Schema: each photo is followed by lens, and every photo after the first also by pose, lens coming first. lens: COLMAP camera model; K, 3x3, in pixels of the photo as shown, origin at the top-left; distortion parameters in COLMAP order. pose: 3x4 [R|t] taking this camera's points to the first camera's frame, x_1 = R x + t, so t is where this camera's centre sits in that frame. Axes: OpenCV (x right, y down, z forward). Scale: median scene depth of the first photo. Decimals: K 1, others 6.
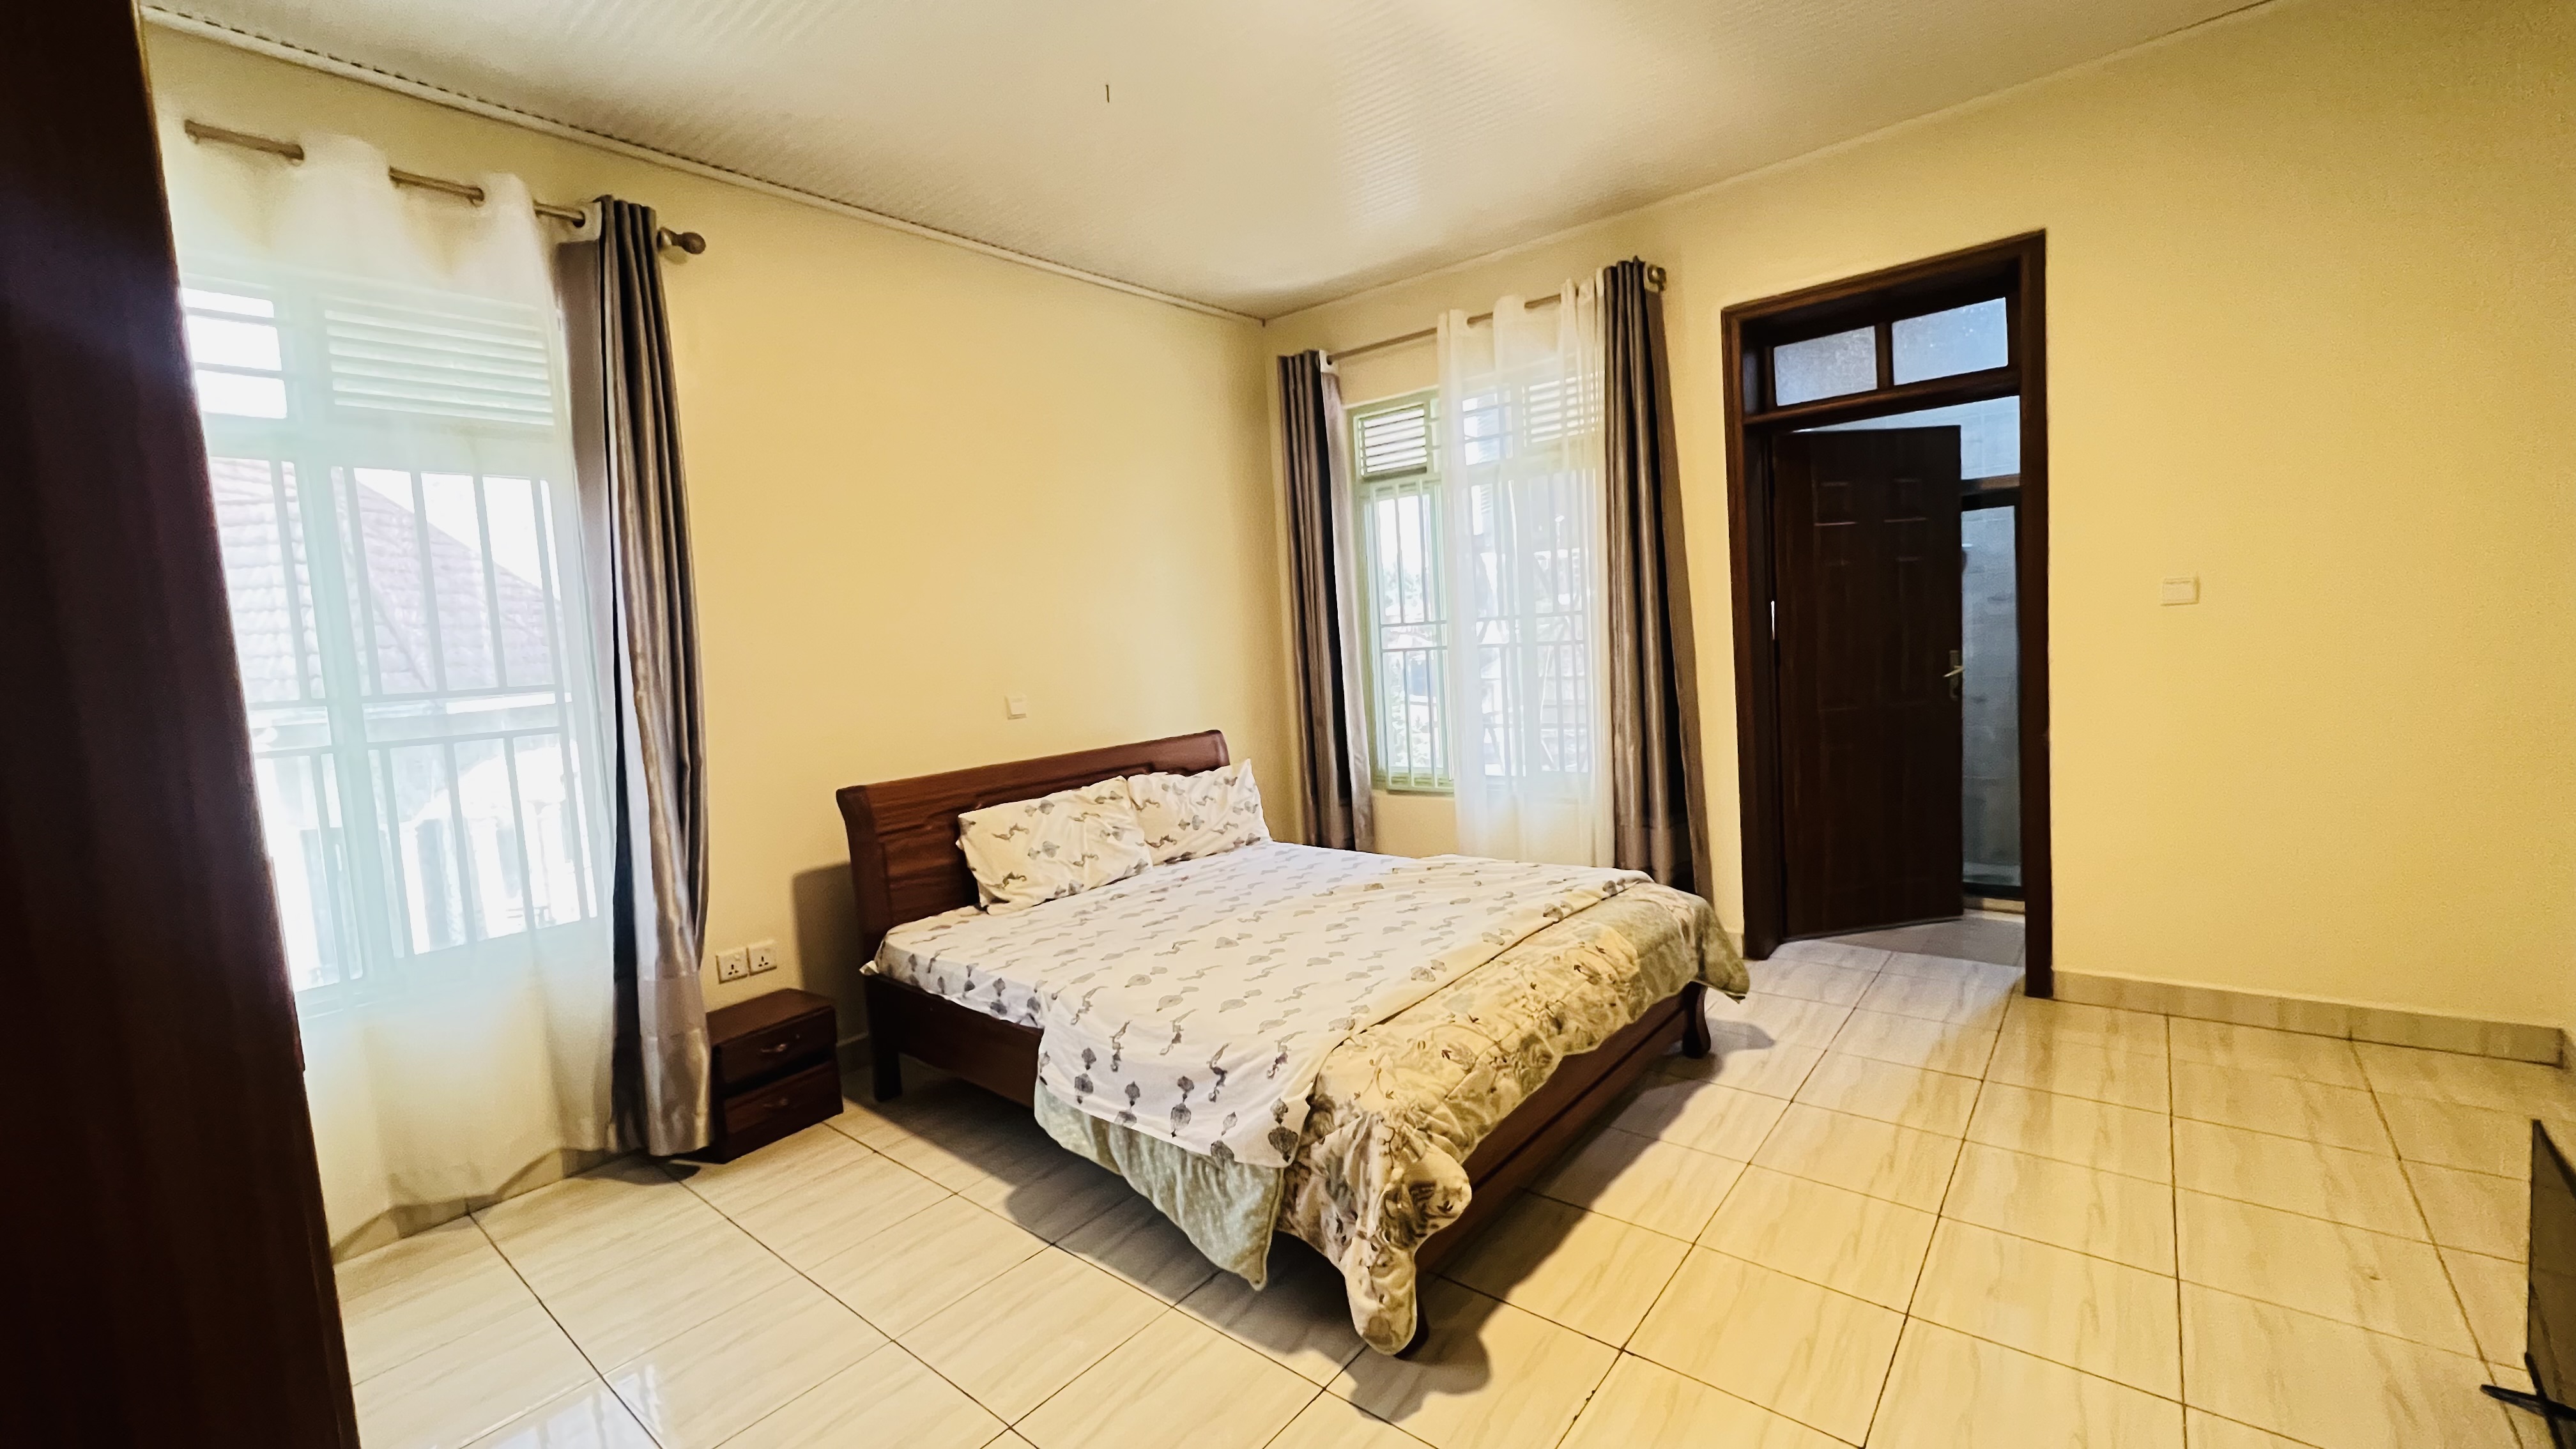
lens RADIAL K [[1035.2, 0, 1278.2], [0, 1035.2, 725.3], [0, 0, 1]] dist [-0.001901, 0.001906]
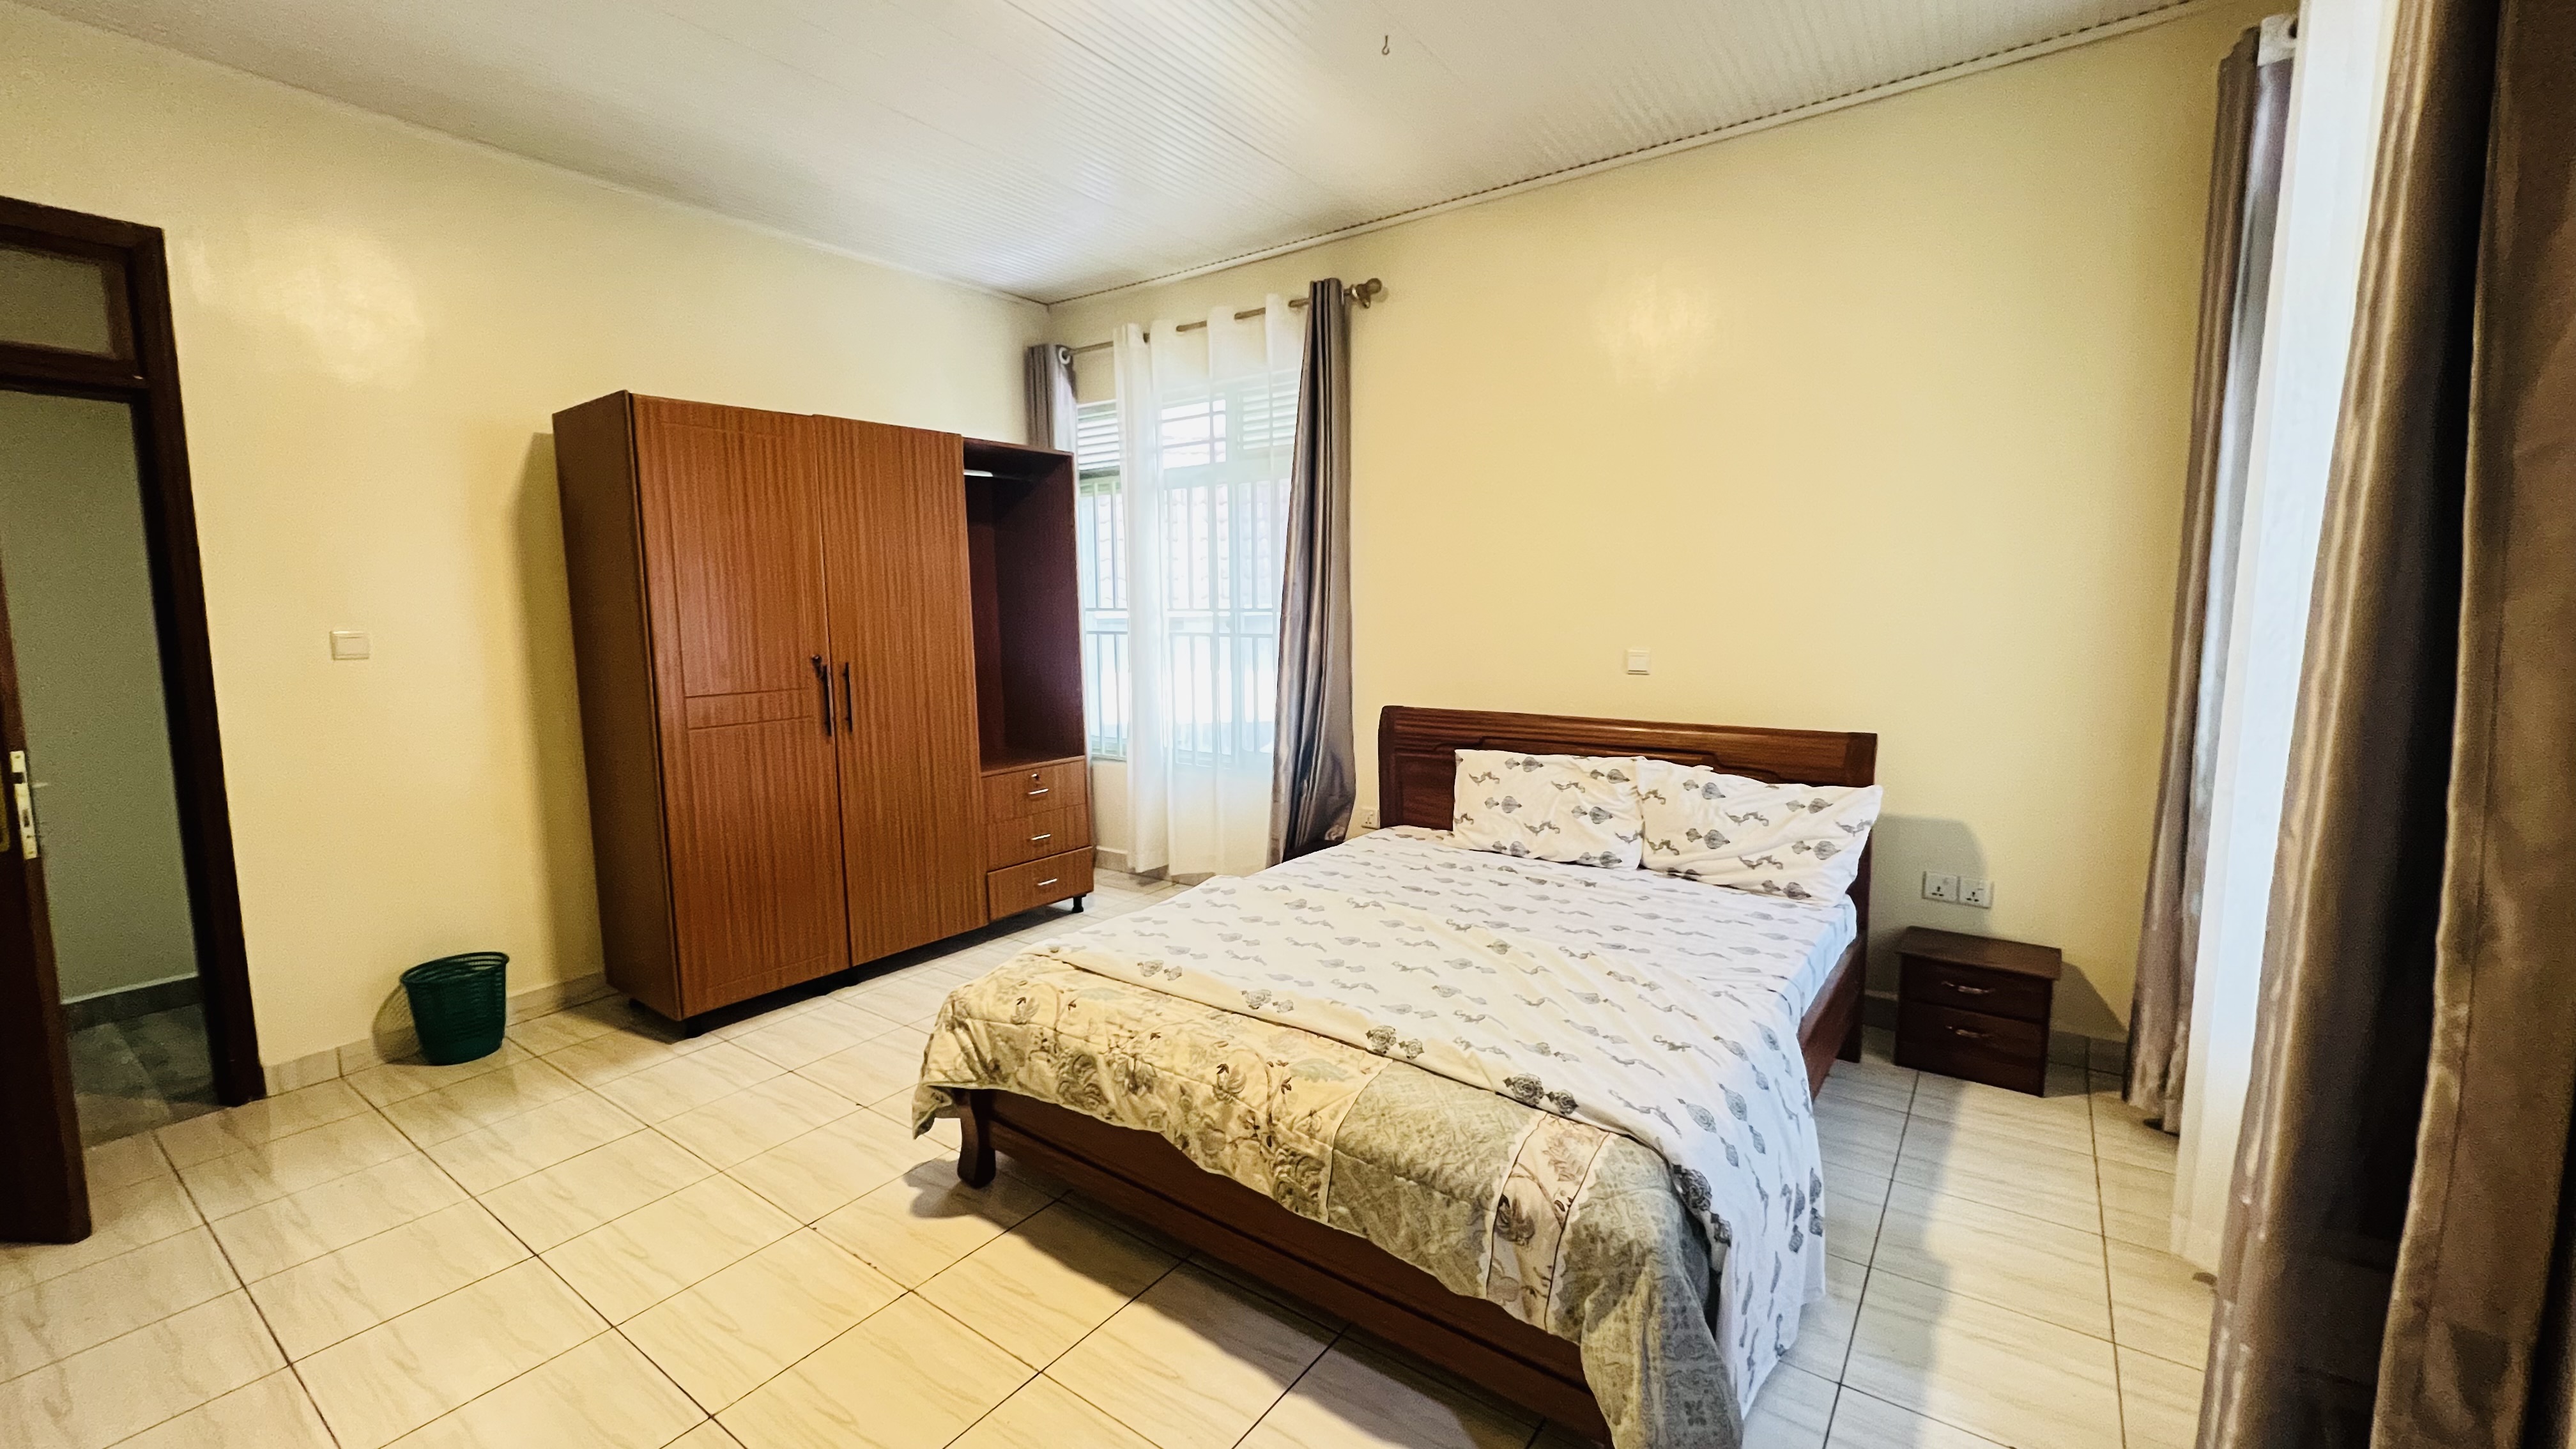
lens RADIAL K [[1035.2, 0, 1278.5], [0, 1035.2, 716.0], [0, 0, 1]] dist [-0.001901, 0.001906]
pose [[0.068381, 0.177956, -0.981660, 0.885410], [-0.074429, 0.982131, 0.172857, -0.146506], [0.994879, 0.061244, 0.080404, 0.836489]]
